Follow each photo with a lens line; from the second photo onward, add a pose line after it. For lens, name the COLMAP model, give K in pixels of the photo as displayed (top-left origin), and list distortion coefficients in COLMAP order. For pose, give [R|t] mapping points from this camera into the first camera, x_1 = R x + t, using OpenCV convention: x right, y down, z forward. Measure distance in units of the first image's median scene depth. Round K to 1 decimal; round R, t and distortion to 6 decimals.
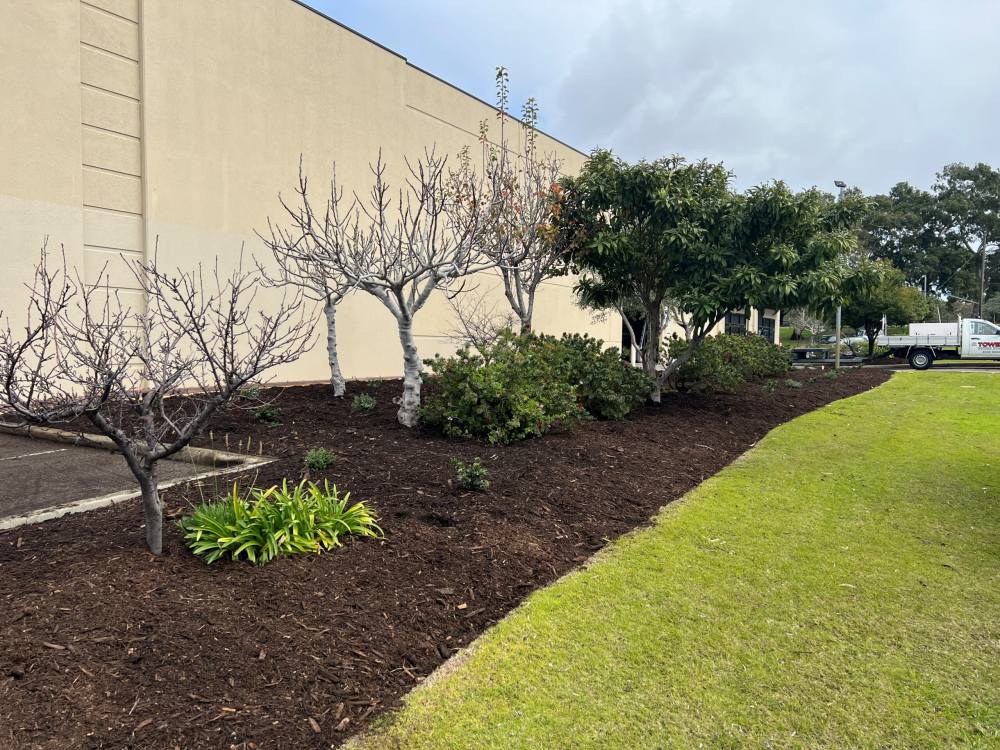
lens RADIAL K [[774.6, 0, 500.0], [0, 774.6, 375.0], [0, 0, 1]] dist [0.096489, -0.121134]
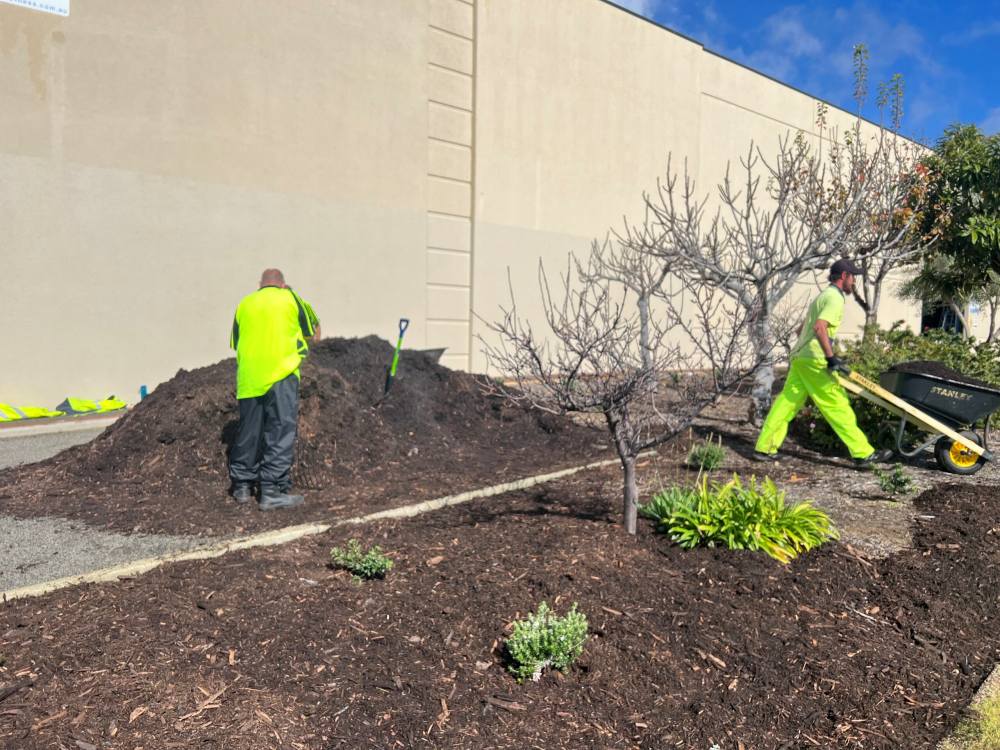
lens RADIAL K [[774.6, 0, 500.0], [0, 774.6, 375.0], [0, 0, 1]] dist [0.096489, -0.121134]
pose [[0.955440, 0.024756, -0.294145, -0.110507], [-0.021434, 0.999665, 0.014511, -0.001300], [0.294405, -0.007560, 0.955651, -0.029042]]
